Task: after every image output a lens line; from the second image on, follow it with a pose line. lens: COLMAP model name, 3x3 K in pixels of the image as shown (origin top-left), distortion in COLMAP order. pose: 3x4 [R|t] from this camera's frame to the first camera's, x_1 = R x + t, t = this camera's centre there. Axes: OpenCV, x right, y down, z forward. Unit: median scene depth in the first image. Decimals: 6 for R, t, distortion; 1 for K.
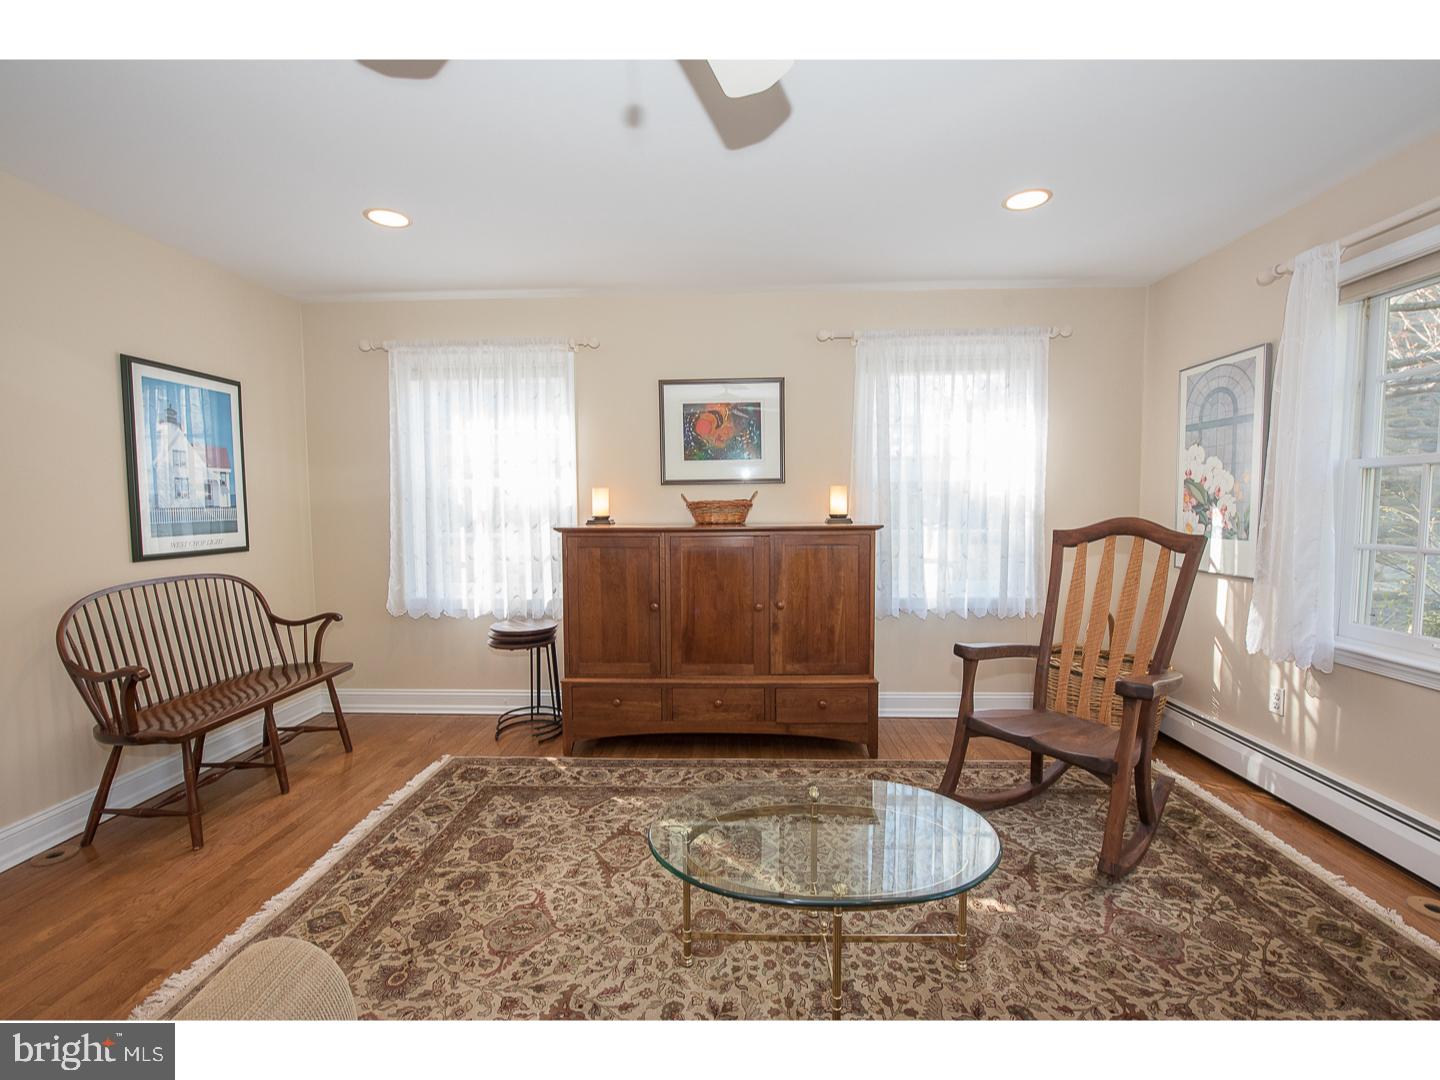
lens RADIAL K [[613.6, 0, 717.1], [0, 613.6, 538.3], [0, 0, 1]] dist [-0.013318, -0.000216]
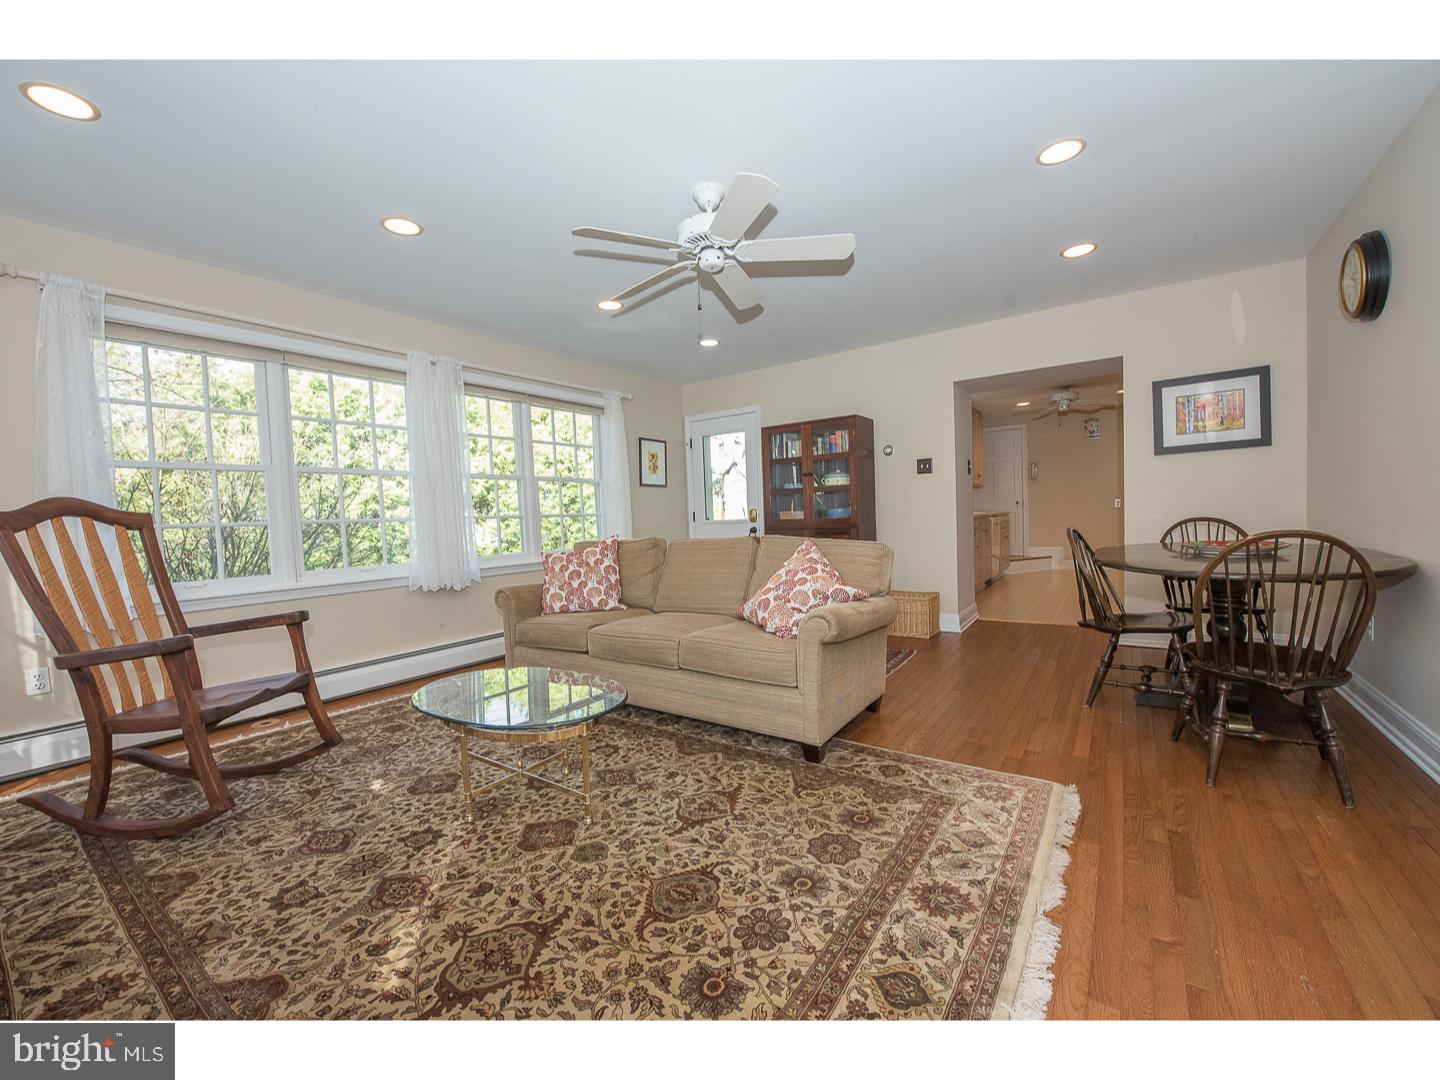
lens RADIAL K [[575.7, 0, 723.2], [0, 575.7, 541.7], [0, 0, 1]] dist [-0.019398, -0.001525]
pose [[-0.842673, 0.016248, 0.538180, -0.517706], [0.073879, 0.993580, 0.085682, 0.027603], [-0.533333, 0.111962, -0.838463, 0.997870]]
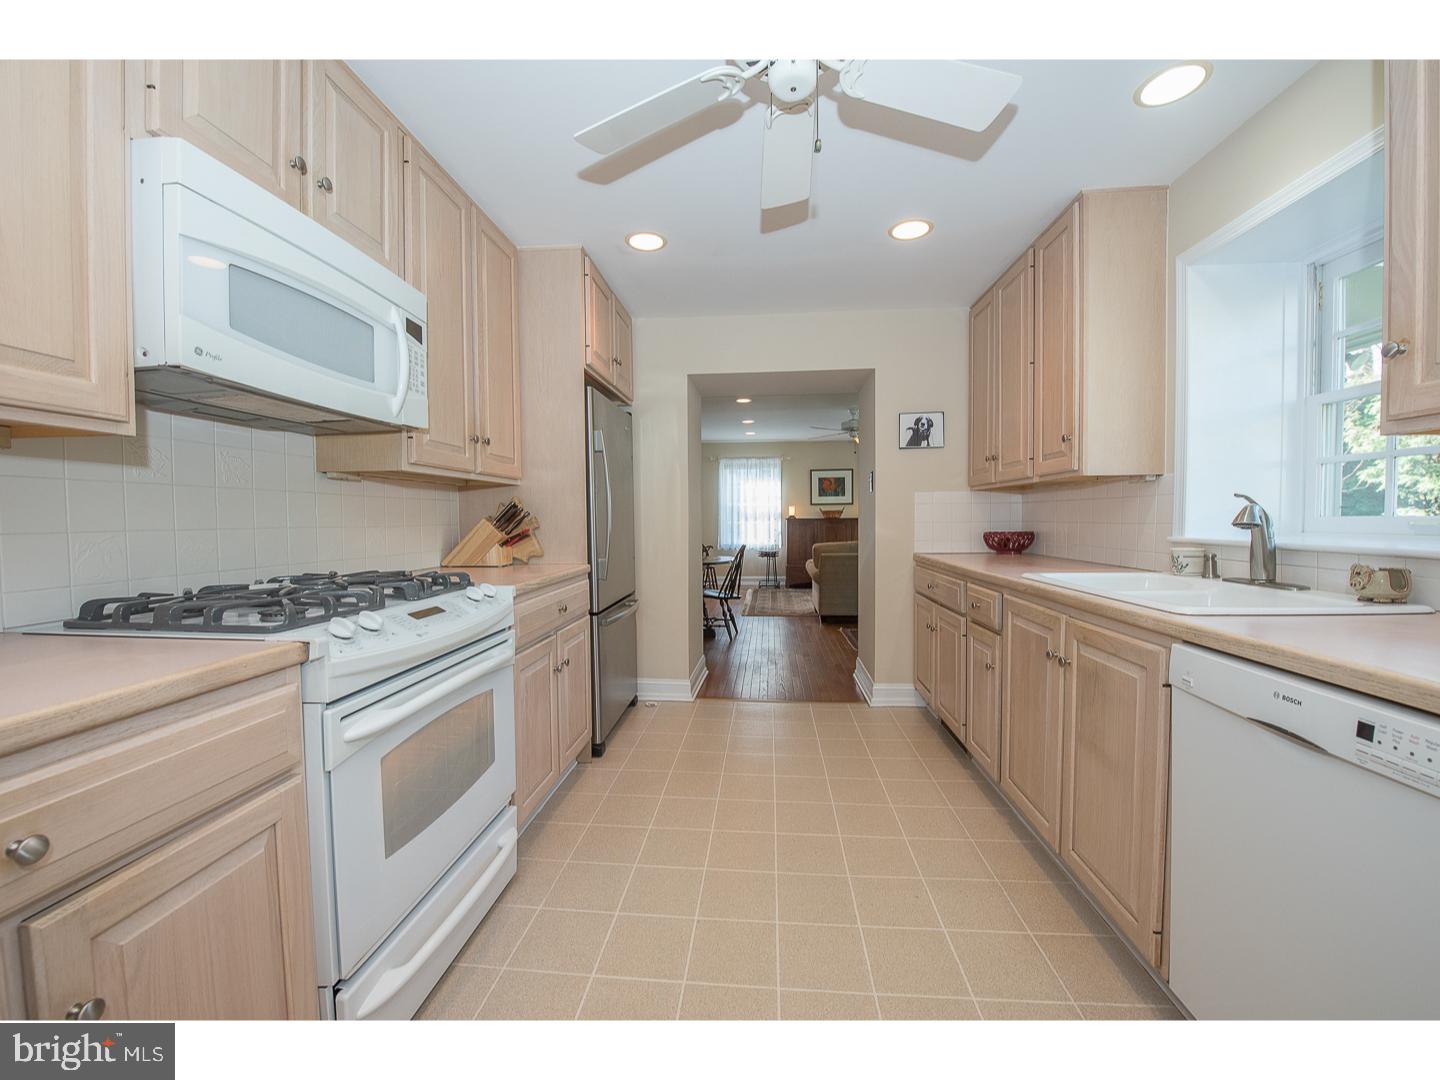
lens RADIAL K [[575.7, 0, 725.6], [0, 575.7, 543.2], [0, 0, 1]] dist [-0.019398, -0.001525]
pose [[0.999373, 0.001155, -0.035391, -0.490384], [-0.001777, 0.999844, -0.017549, 0.176940], [0.035365, 0.017601, 0.999219, -2.153817]]
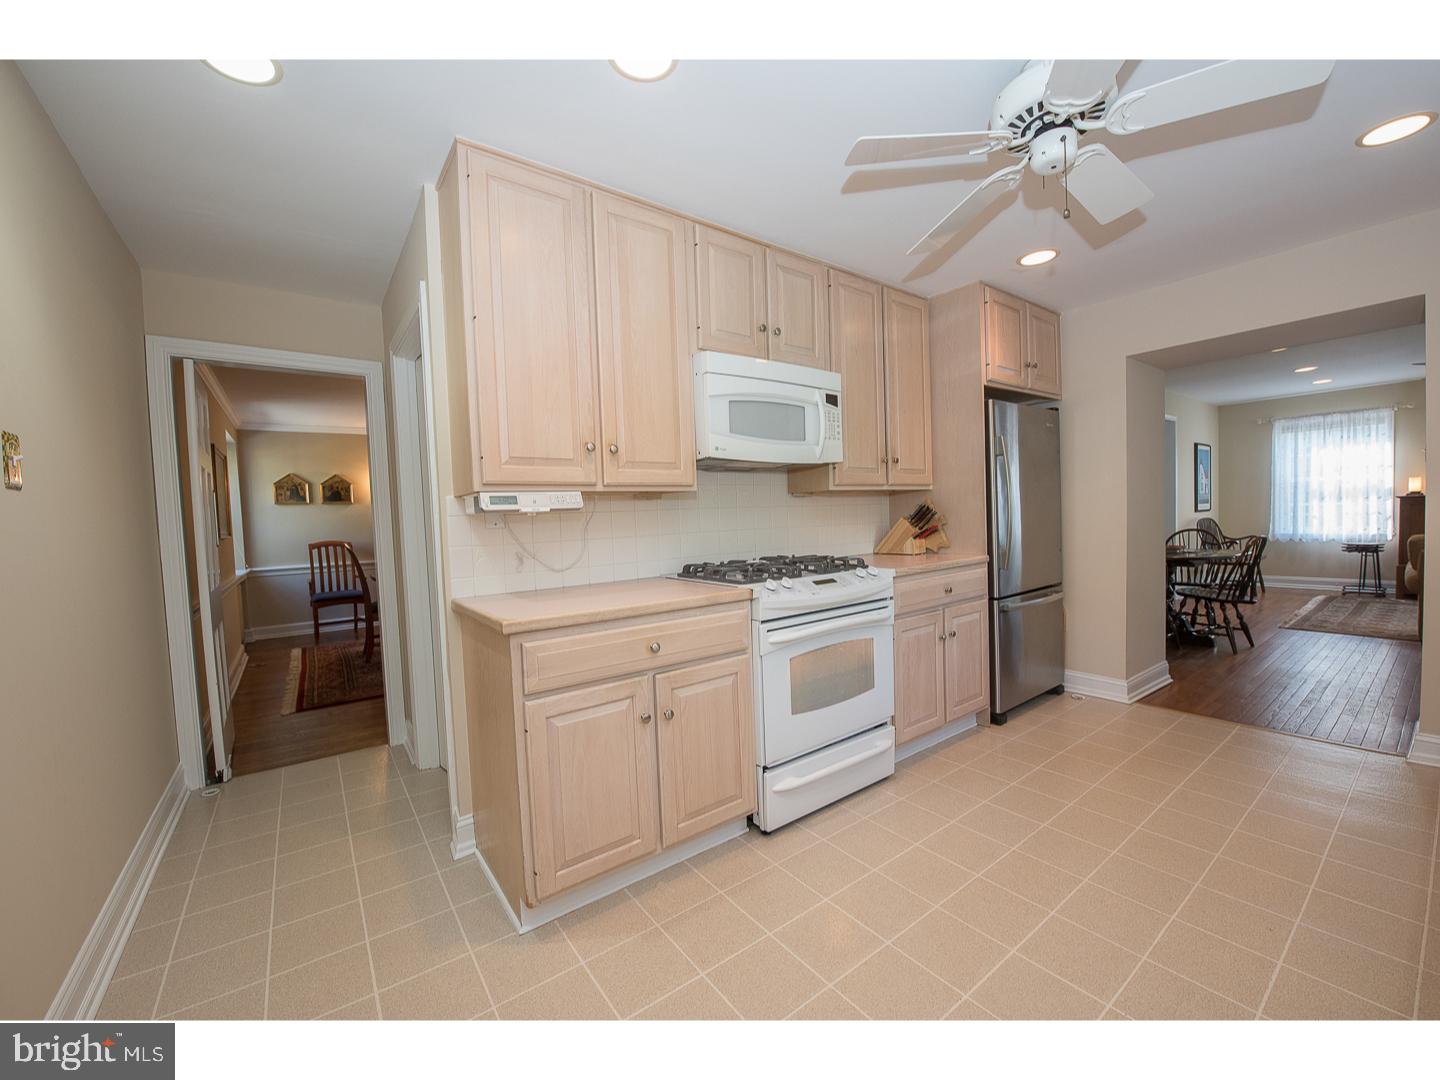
lens RADIAL K [[575.7, 0, 709.9], [0, 575.7, 545.9], [0, 0, 1]] dist [-0.019398, -0.001525]
pose [[0.618417, 0.022078, -0.785540, -0.219582], [-0.012434, 0.999755, 0.018311, 0.164734], [0.785751, -0.001556, 0.618540, -2.302977]]
